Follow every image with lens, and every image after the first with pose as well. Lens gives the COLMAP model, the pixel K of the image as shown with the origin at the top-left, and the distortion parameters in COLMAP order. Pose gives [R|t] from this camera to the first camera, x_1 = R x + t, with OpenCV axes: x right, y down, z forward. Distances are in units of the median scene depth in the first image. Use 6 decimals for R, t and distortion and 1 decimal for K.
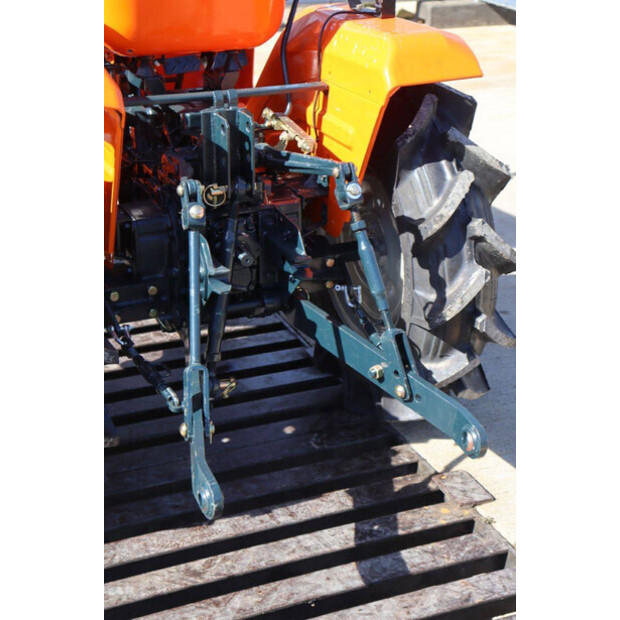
lens RADIAL K [[1191.5, 0, 310.0], [0, 1191.5, 310.0], [0, 0, 1]] dist [0.231895, 0.224896]
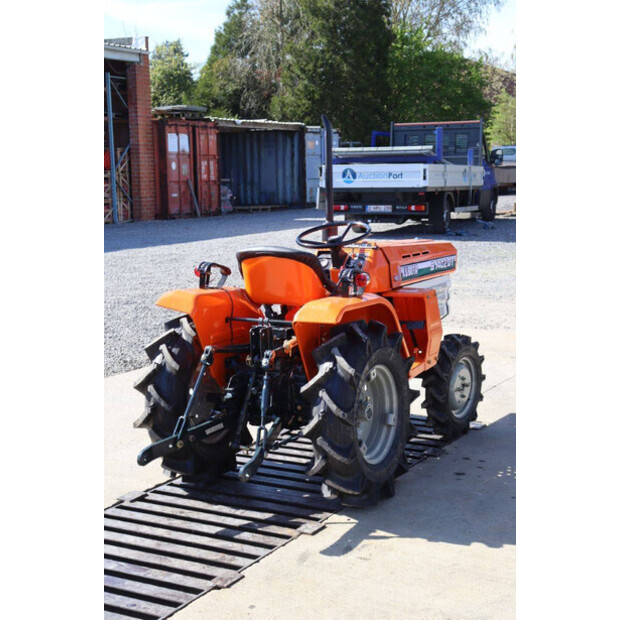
lens RADIAL K [[1049.5, 0, 310.0], [0, 1049.5, 310.0], [0, 0, 1]] dist [0.223134, 0.003464]
pose [[0.594840, 0.085560, -0.799277, 1.555881], [-0.291701, 0.949517, -0.115448, 0.010789], [0.749050, 0.301824, 0.589769, -0.131965]]
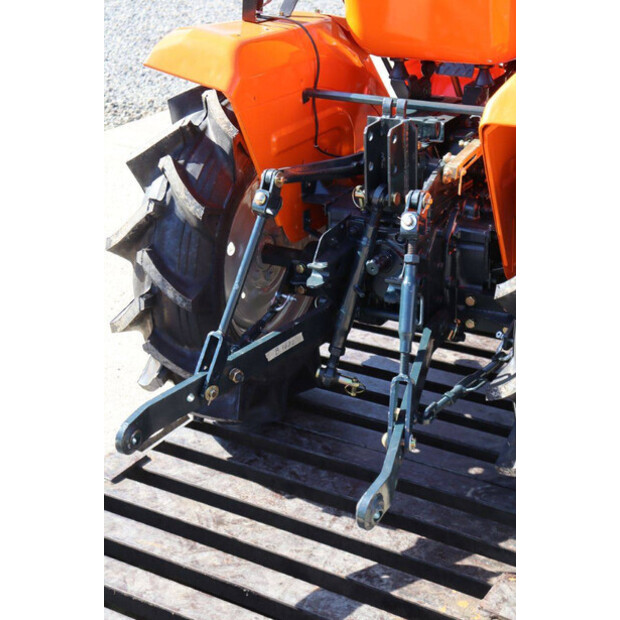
lens RADIAL K [[1191.5, 0, 310.0], [0, 1191.5, 310.0], [0, 0, 1]] dist [0.231895, 0.224896]
pose [[0.566712, 0.299845, -0.767418, 0.686668], [-0.292189, 0.944030, 0.153079, -0.144700], [0.770366, 0.137479, 0.622604, 0.336654]]
